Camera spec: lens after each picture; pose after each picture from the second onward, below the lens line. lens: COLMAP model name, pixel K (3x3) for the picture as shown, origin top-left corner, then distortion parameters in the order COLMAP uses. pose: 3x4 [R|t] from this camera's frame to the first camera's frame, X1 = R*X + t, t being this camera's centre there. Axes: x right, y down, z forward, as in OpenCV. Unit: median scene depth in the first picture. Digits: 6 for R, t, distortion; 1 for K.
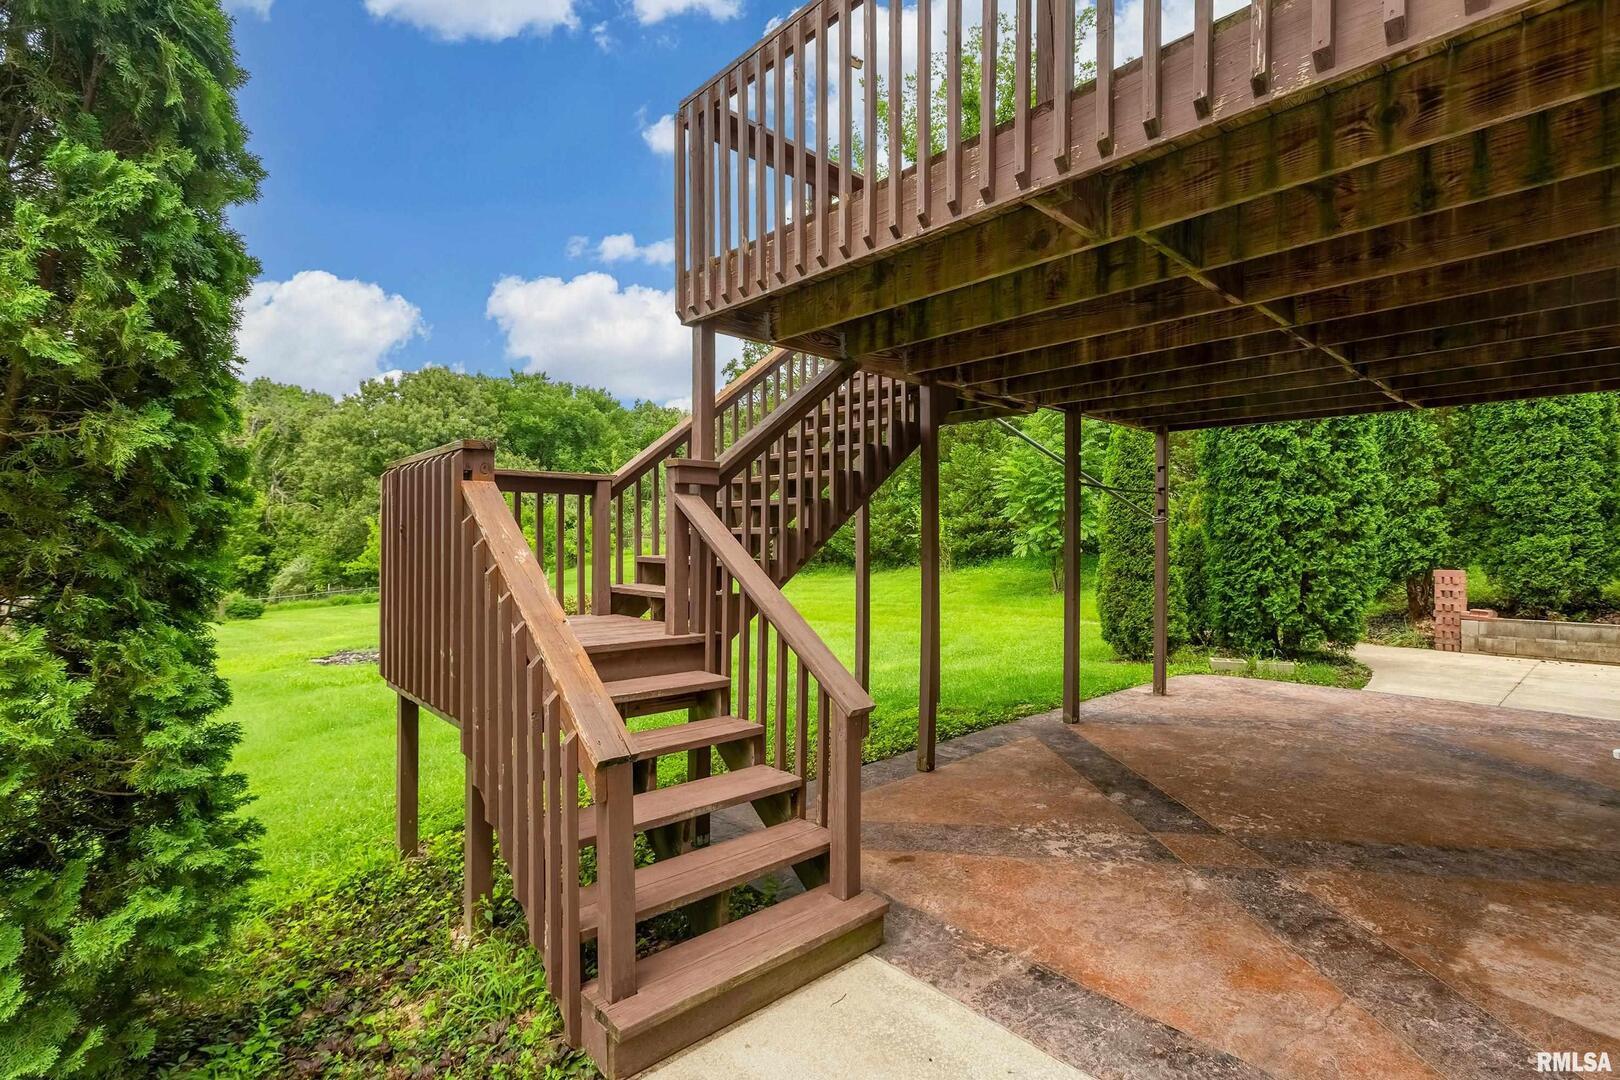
lens RADIAL K [[749.1, 0, 812.9], [0, 749.1, 544.5], [0, 0, 1]] dist [0.003012, -0.000075]
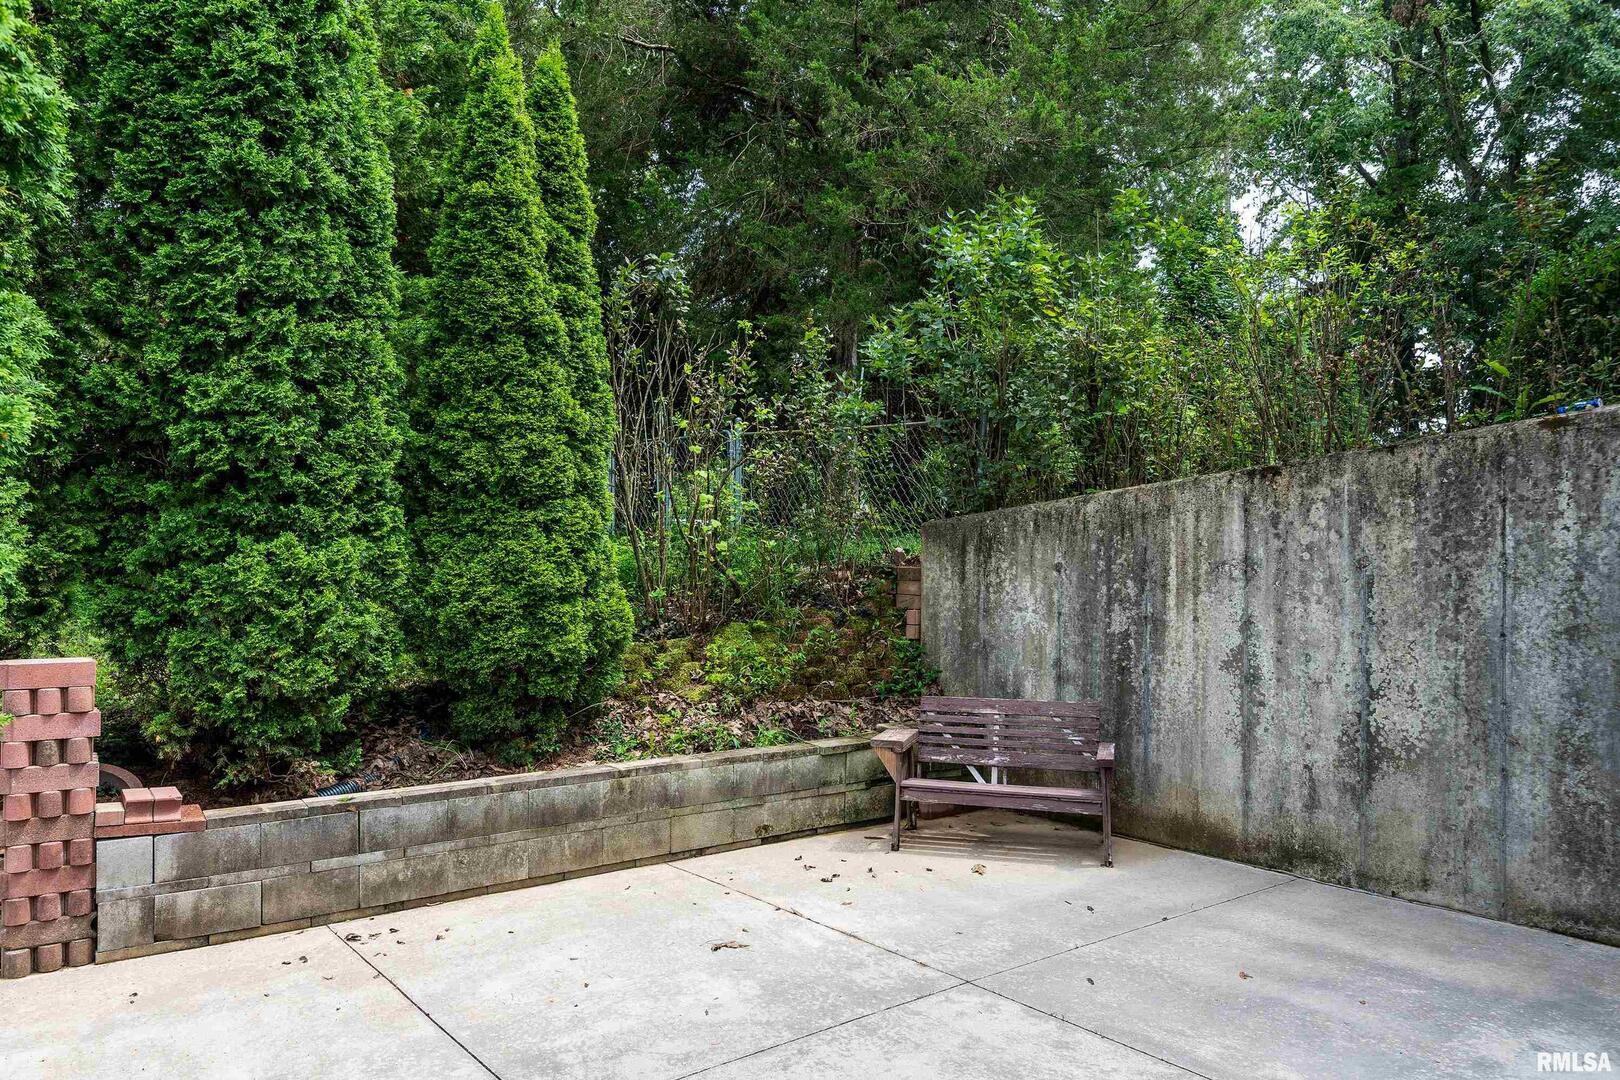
lens RADIAL K [[1103.5, 0, 811.0], [0, 1103.5, 549.4], [0, 0, 1]] dist [0.005382, -0.000019]
pose [[0.045856, 0.012118, 0.998875, 0.484147], [-0.005624, 0.999914, -0.011872, -0.002462], [-0.998932, -0.005074, 0.045920, 0.739346]]
